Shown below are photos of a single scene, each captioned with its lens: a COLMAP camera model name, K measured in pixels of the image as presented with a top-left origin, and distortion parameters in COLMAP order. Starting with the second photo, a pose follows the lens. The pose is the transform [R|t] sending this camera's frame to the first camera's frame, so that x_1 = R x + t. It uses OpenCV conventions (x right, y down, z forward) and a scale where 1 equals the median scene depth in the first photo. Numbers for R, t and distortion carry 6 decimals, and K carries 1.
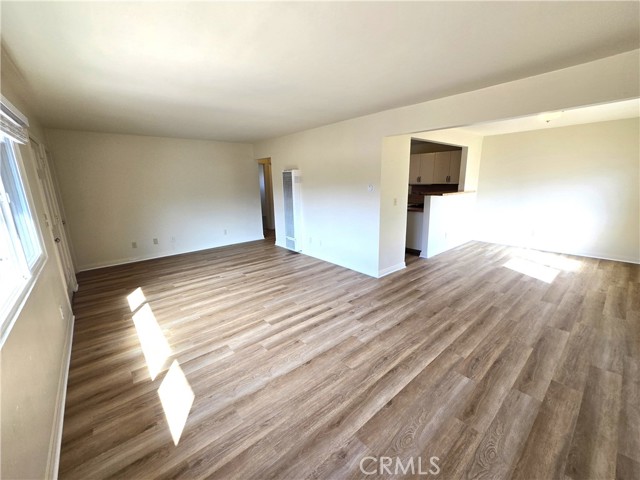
lens RADIAL K [[262.3, 0, 318.2], [0, 262.3, 239.8], [0, 0, 1]] dist [0.000217, -0.000446]
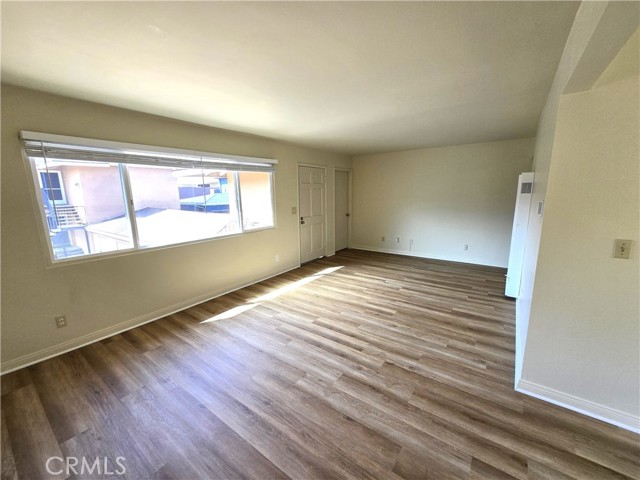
lens RADIAL K [[262.3, 0, 318.2], [0, 262.3, 239.8], [0, 0, 1]] dist [0.000217, -0.000446]
pose [[0.227706, 0.192024, -0.954608, 0.611143], [-0.207757, 0.967369, 0.145034, -0.132193], [0.951308, 0.165302, 0.260171, 0.516594]]
